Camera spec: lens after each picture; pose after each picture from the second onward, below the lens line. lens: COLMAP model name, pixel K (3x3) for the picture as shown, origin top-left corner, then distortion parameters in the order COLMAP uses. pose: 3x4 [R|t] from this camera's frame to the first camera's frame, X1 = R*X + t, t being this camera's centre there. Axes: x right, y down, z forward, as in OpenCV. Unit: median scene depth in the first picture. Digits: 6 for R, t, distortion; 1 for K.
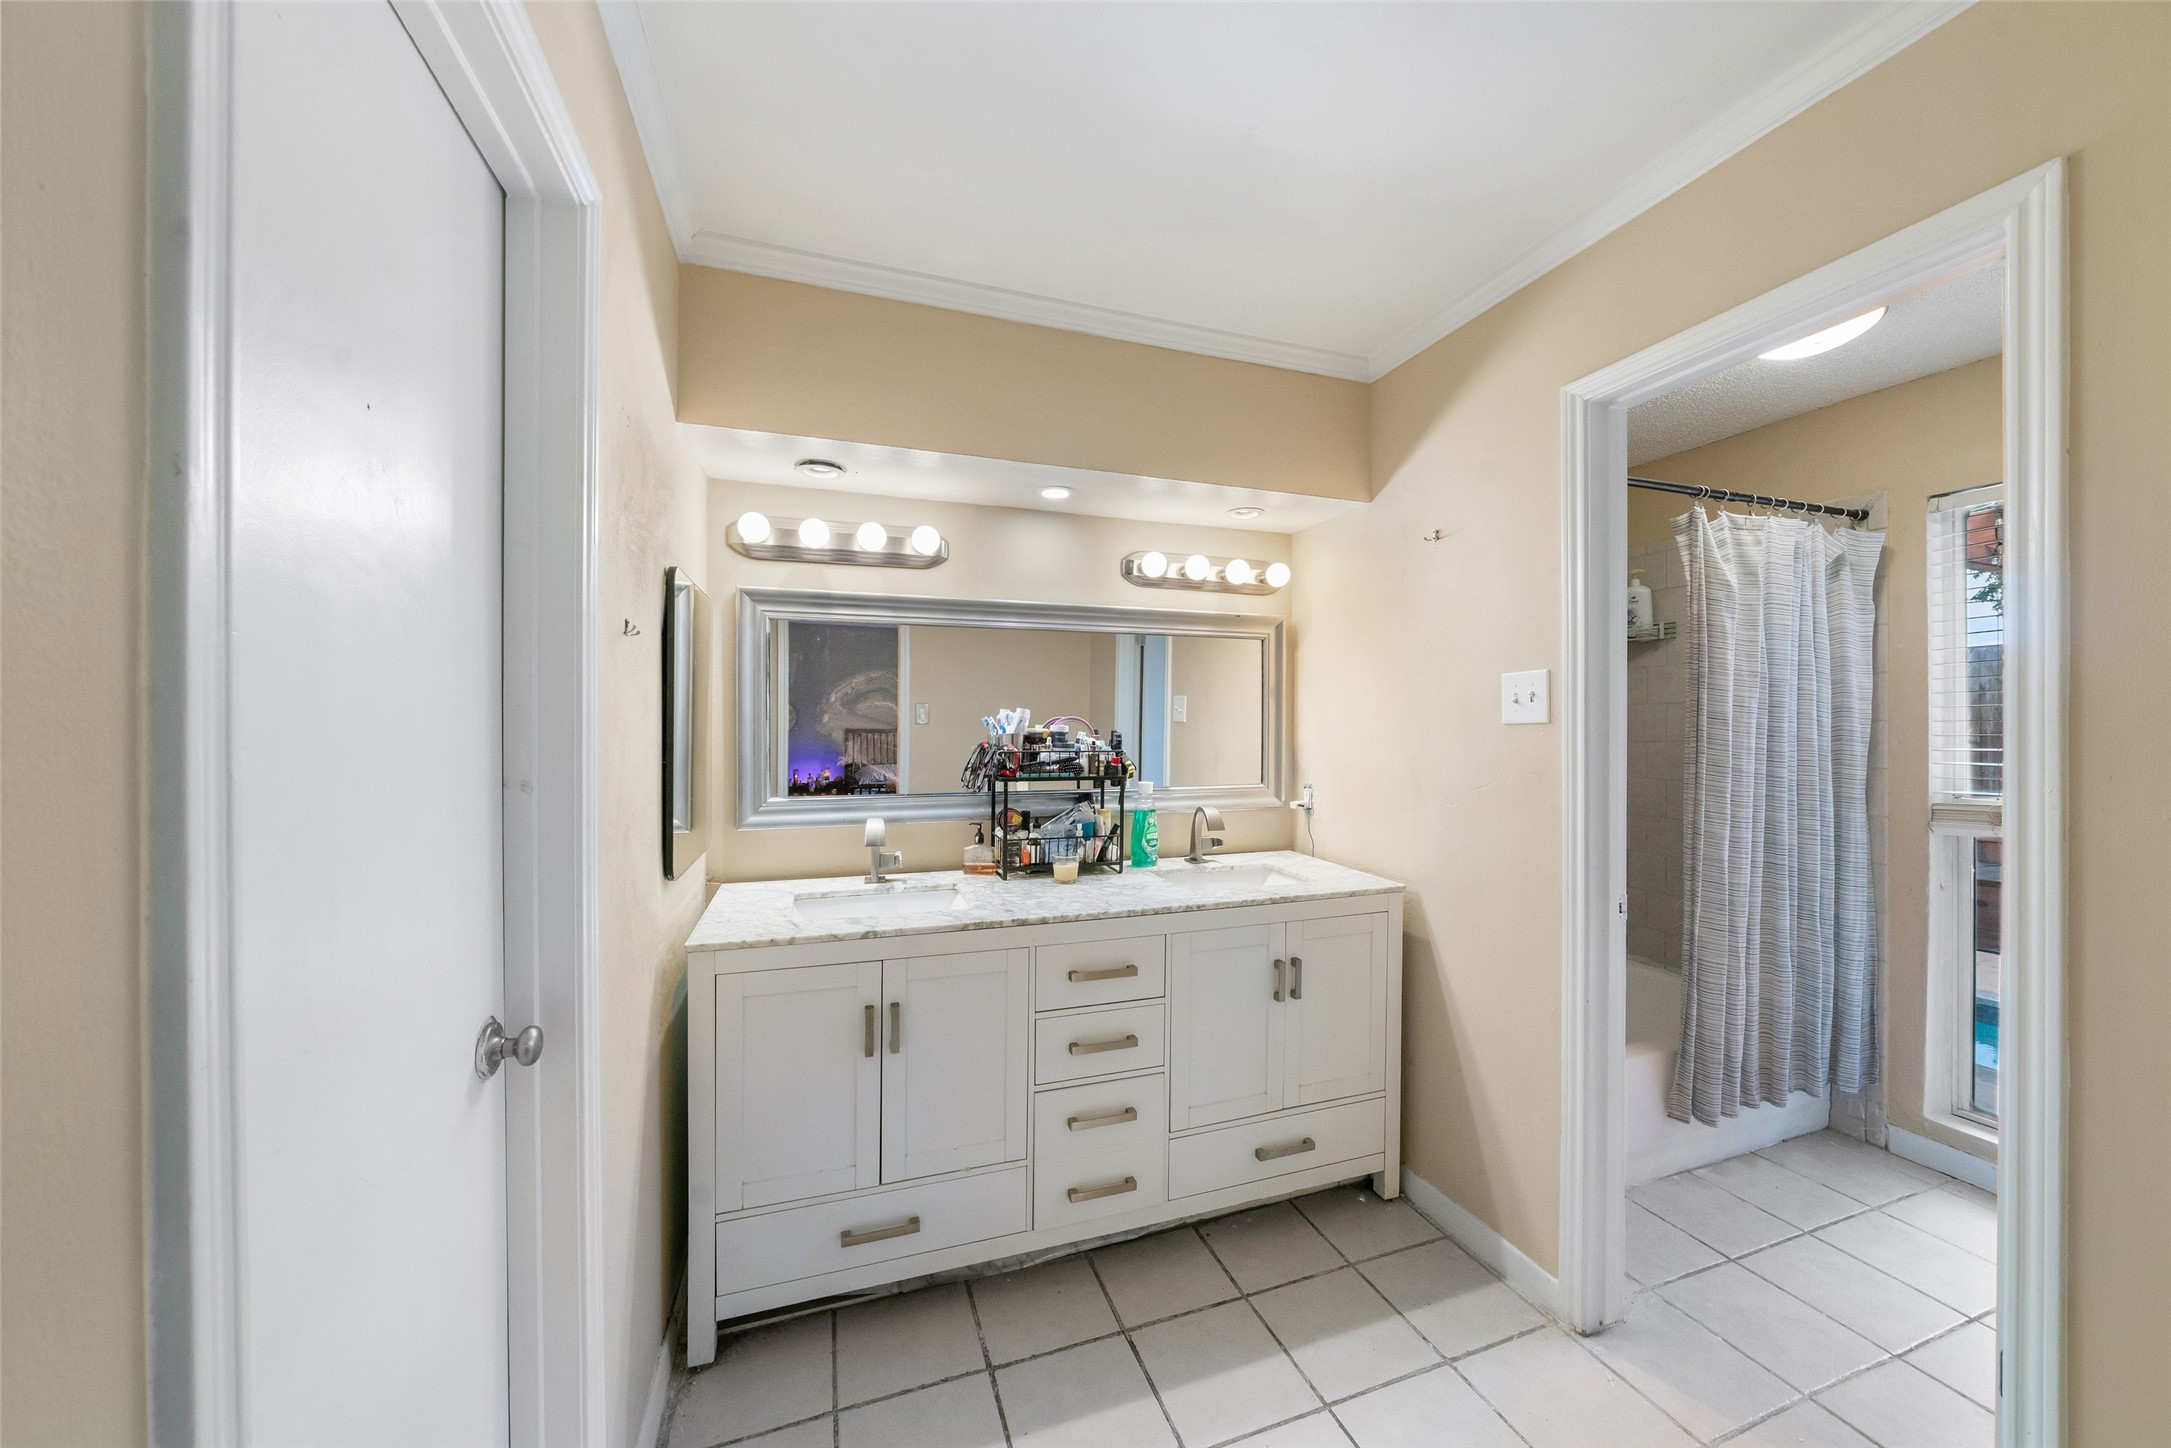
lens RADIAL K [[751.7, 0, 1085.5], [0, 751.7, 724.0], [0, 0, 1]] dist [-0.007578, -0.000065]
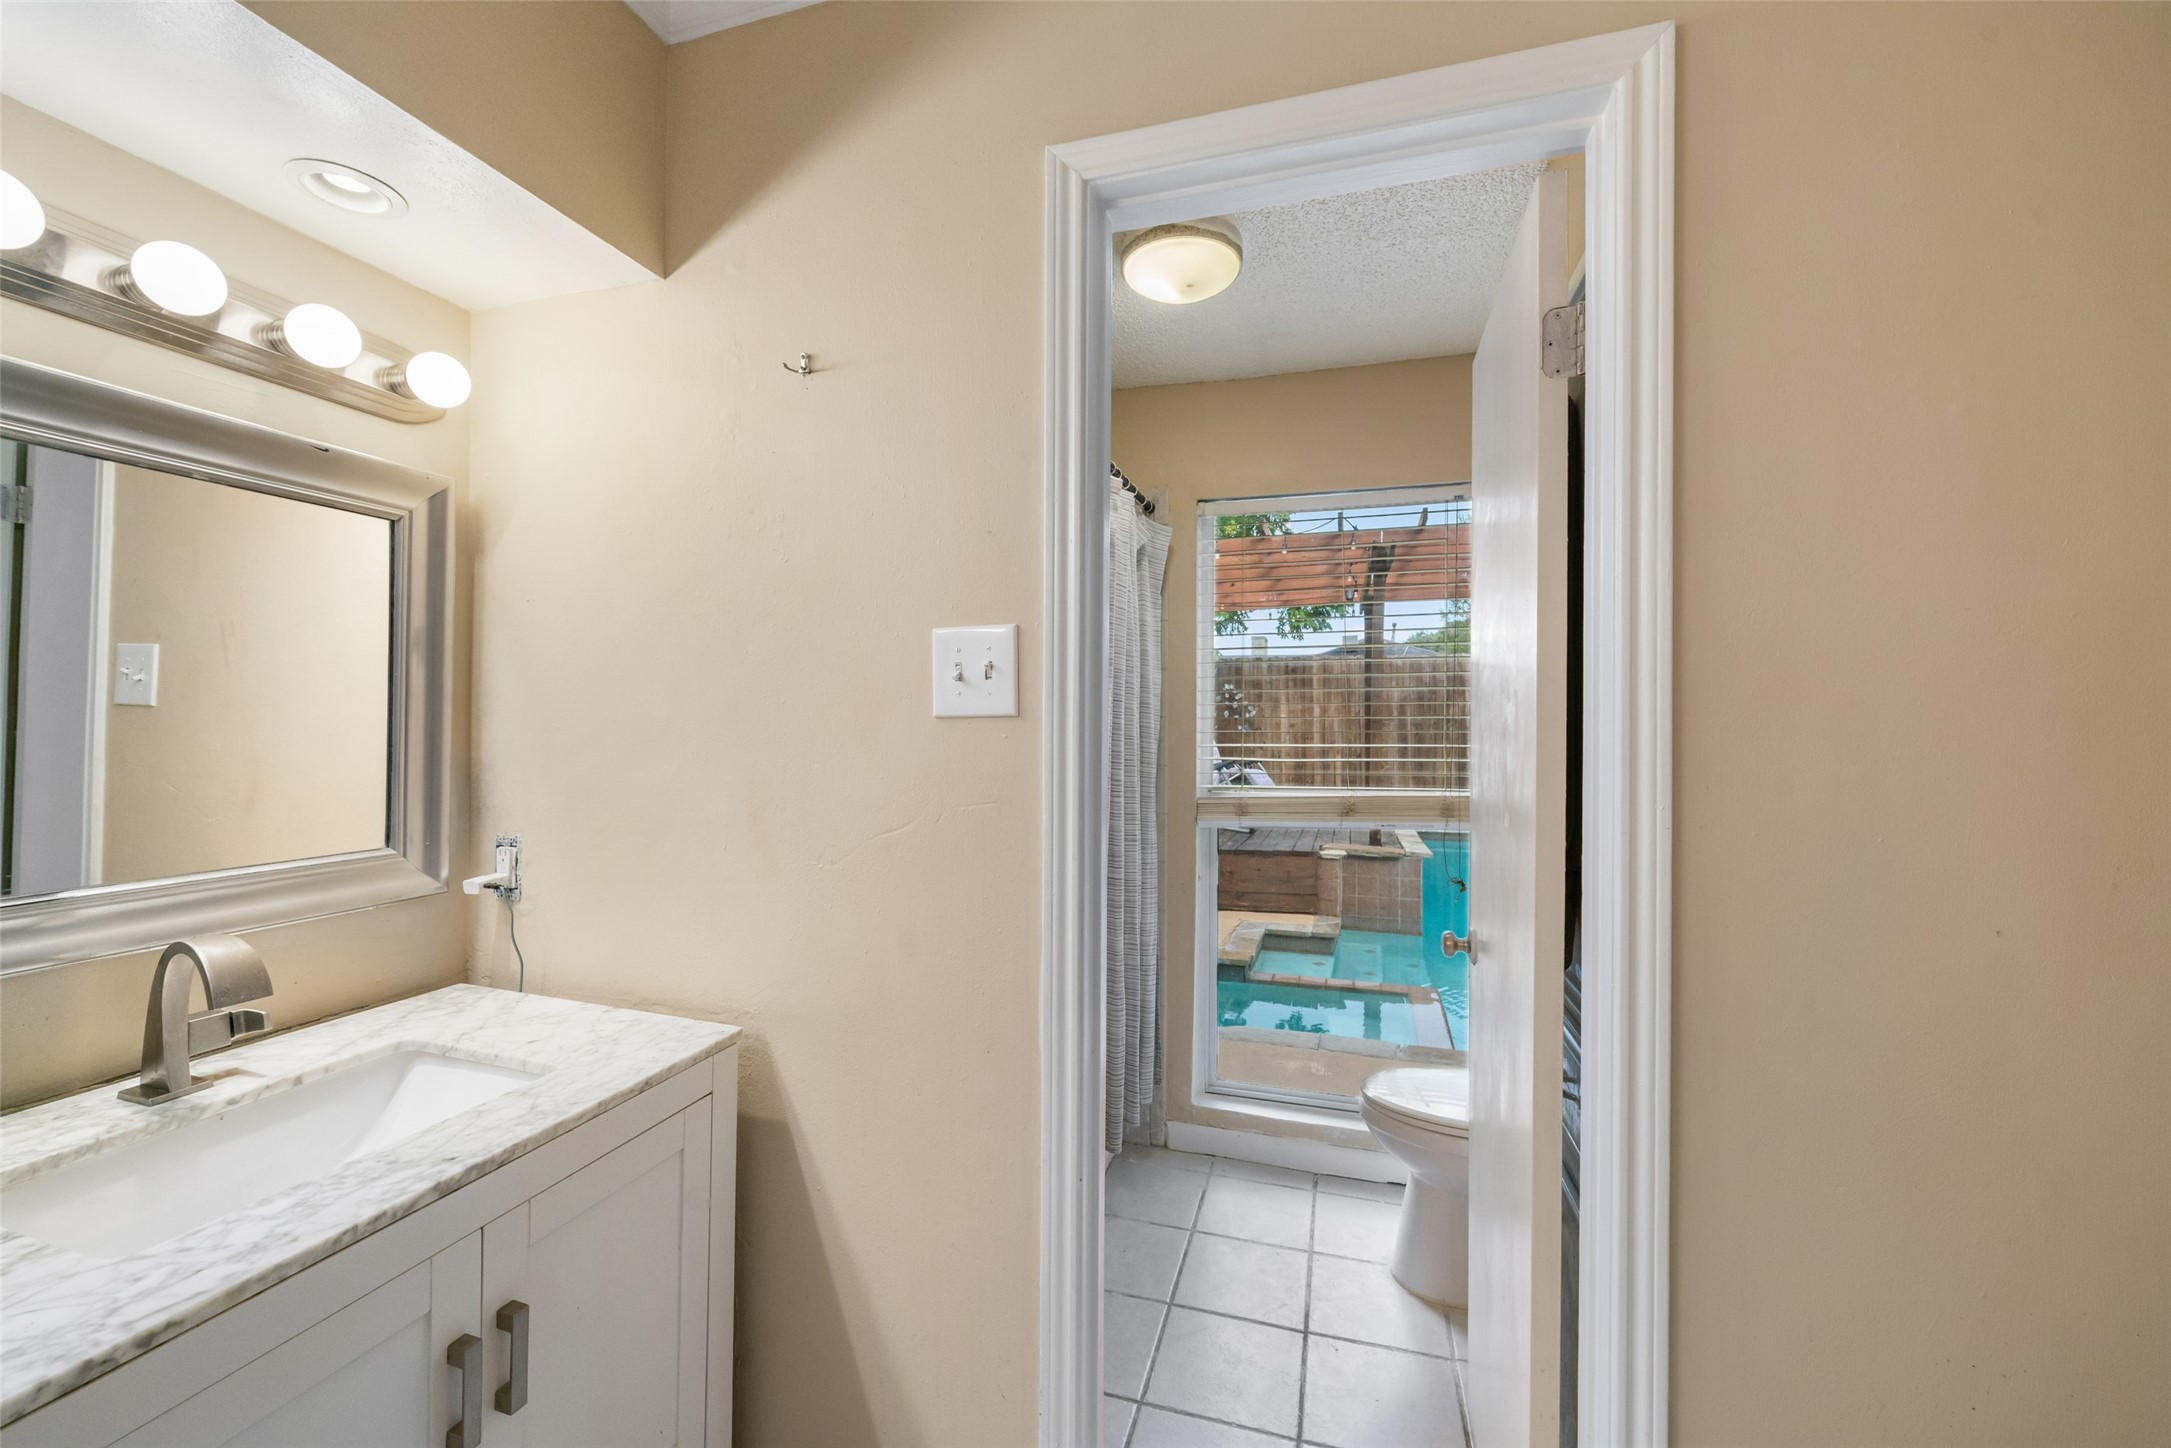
lens RADIAL K [[860.2, 0, 1079.2], [0, 860.2, 721.0], [0, 0, 1]] dist [-0.003447, -0.000222]
pose [[0.596470, 0.006011, 0.802613, 0.079741], [-0.010111, 0.999949, 0.000025, 0.001624], [-0.802571, -0.008130, 0.596501, 0.414339]]
